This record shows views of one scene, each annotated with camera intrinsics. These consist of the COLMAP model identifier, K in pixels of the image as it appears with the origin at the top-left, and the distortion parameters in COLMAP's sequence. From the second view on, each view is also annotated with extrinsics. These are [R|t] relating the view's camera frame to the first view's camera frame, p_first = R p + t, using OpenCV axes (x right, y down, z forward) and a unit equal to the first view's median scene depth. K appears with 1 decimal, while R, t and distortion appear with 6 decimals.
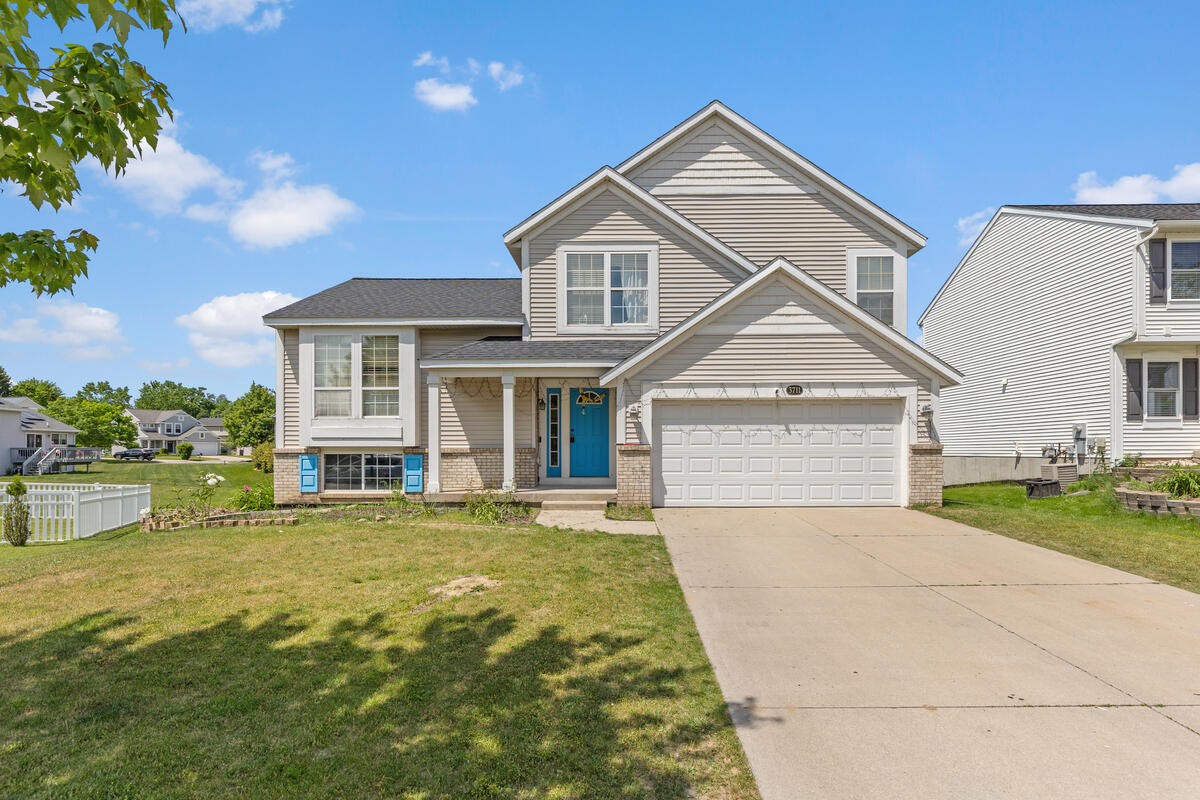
lens RADIAL K [[550.8, 0, 602.5], [0, 550.8, 453.0], [0, 0, 1]] dist [0.002422, 0.000125]
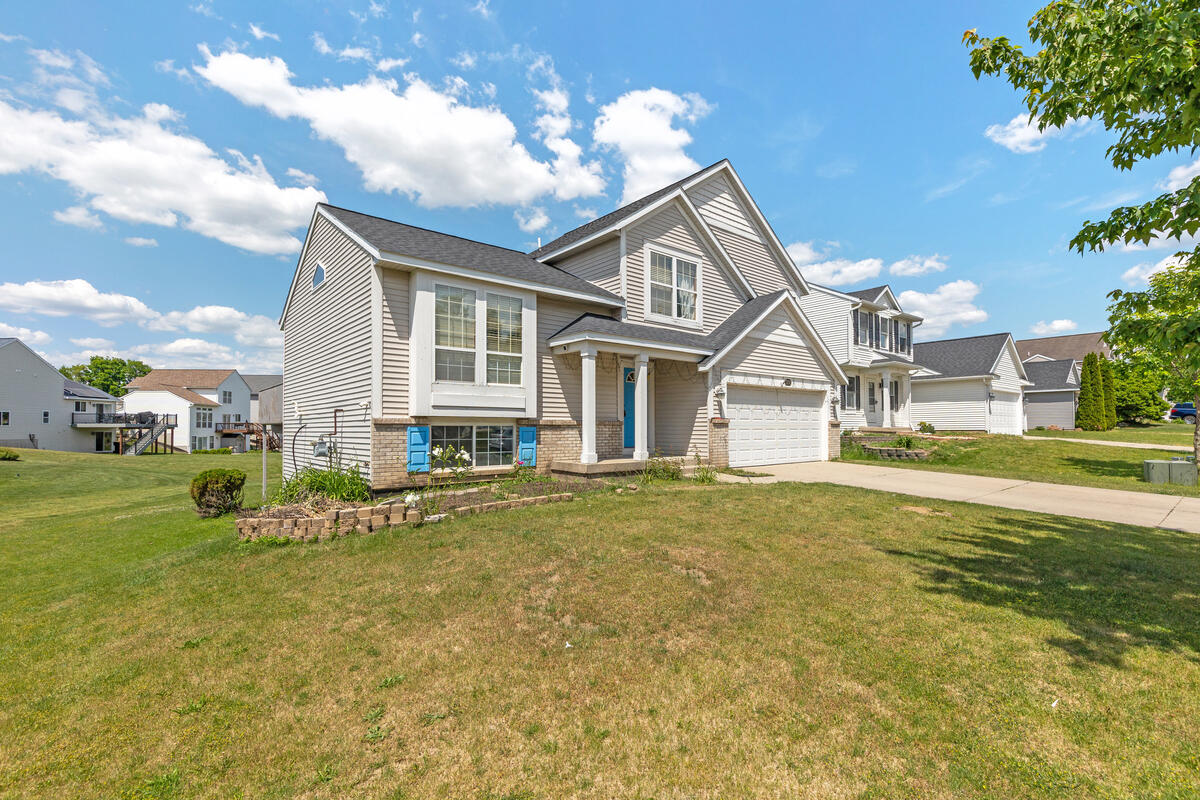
lens RADIAL K [[548.0, 0, 601.9], [0, 548.0, 421.6], [0, 0, 1]] dist [-0.000819, 0.000090]
pose [[0.761454, 0.010019, 0.648141, -0.867885], [0.003452, 0.999804, -0.019510, 0.013305], [-0.648210, 0.017093, 0.761270, 0.205930]]
